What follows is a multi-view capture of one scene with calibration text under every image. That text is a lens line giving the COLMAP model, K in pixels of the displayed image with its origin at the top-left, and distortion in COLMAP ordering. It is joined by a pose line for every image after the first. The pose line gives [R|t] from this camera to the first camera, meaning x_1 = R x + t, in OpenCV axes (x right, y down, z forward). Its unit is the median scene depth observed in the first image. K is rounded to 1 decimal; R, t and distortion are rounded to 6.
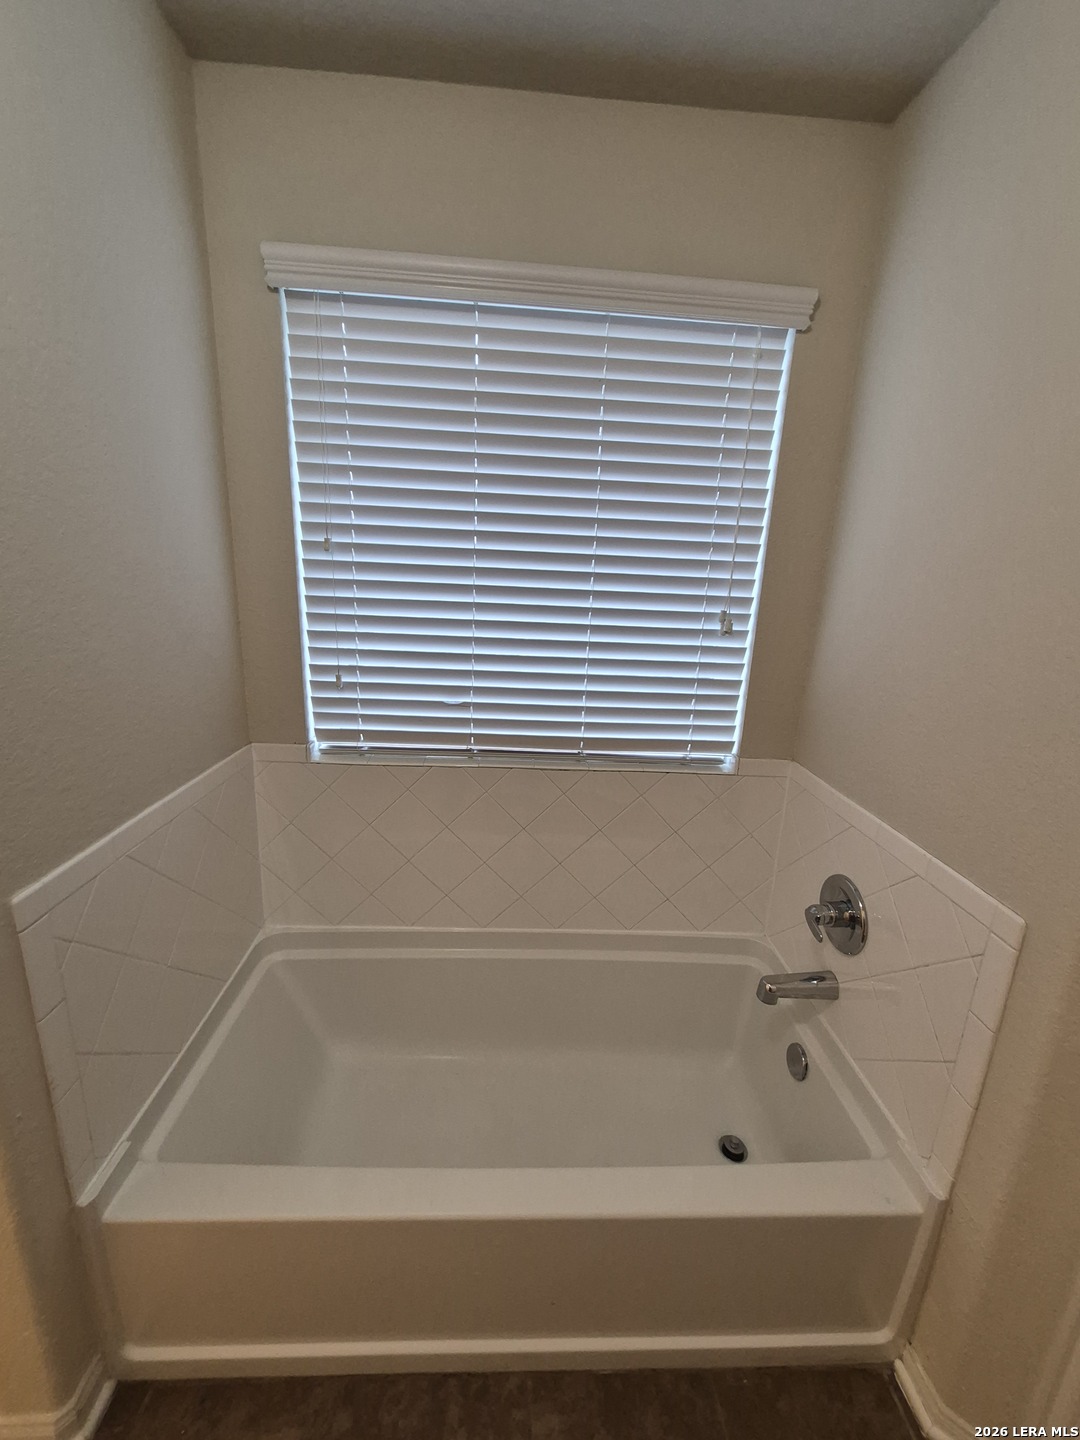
lens RADIAL K [[568.7, 0, 534.1], [0, 568.7, 710.4], [0, 0, 1]] dist [0.002891, 0.000314]
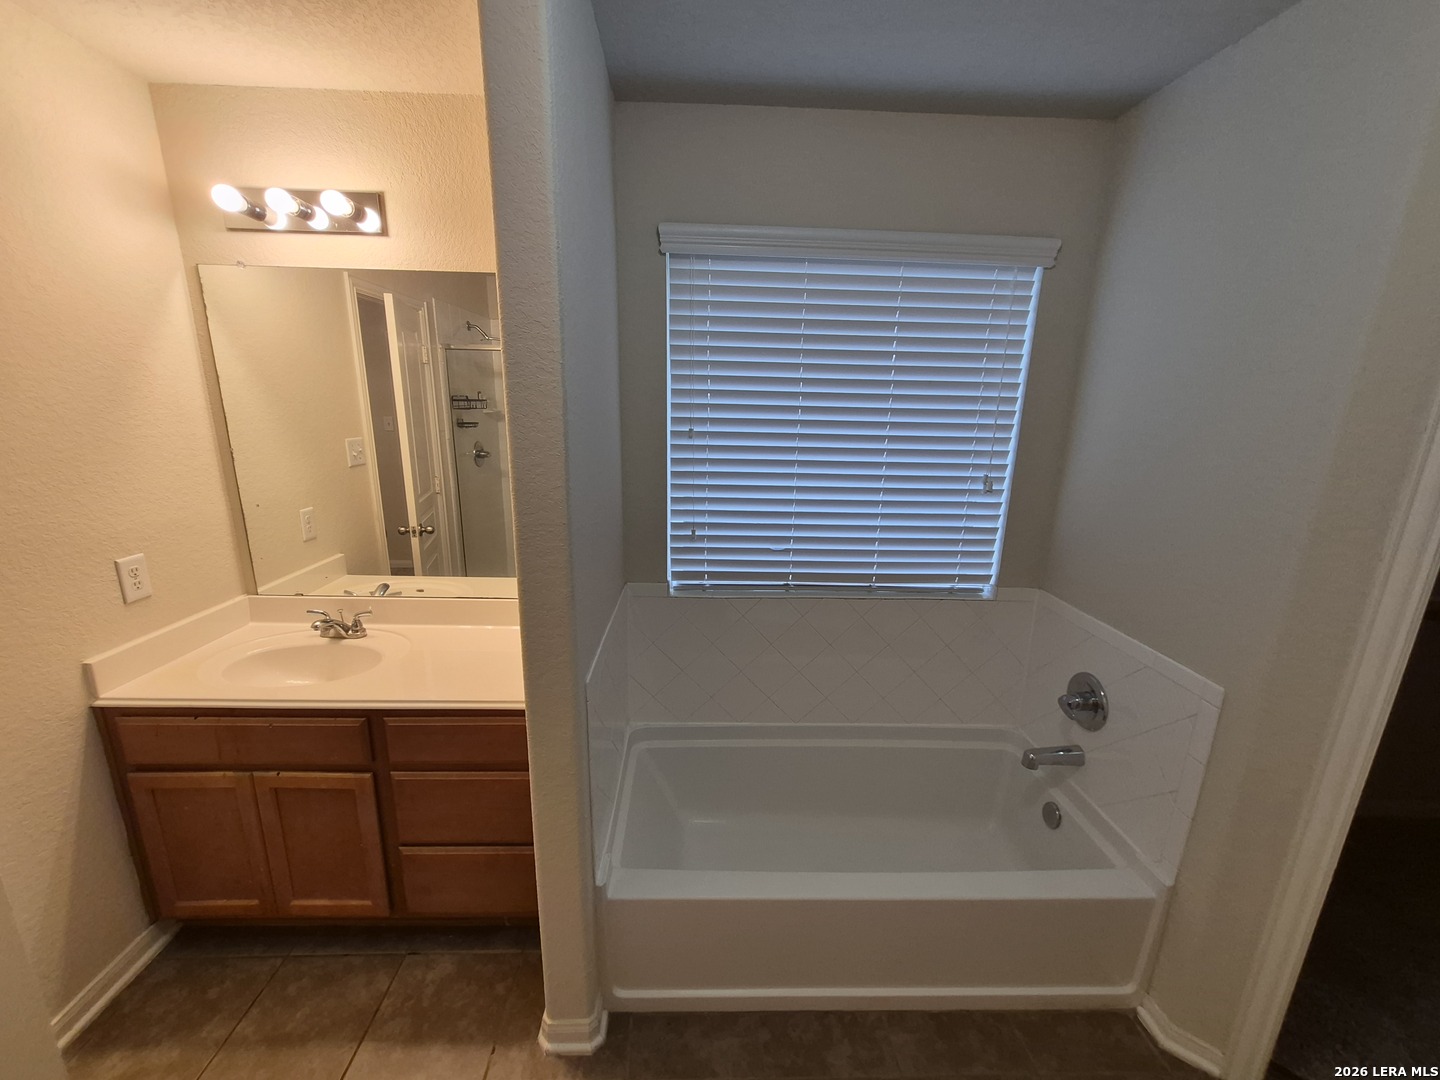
lens RADIAL K [[568.7, 0, 710.7], [0, 568.7, 548.0], [0, 0, 1]] dist [0.002891, 0.000314]
pose [[0.999627, -0.019334, -0.019285, -0.287548], [0.019368, 0.999811, 0.001574, -0.022180], [0.019251, -0.001947, 0.999813, -0.331671]]
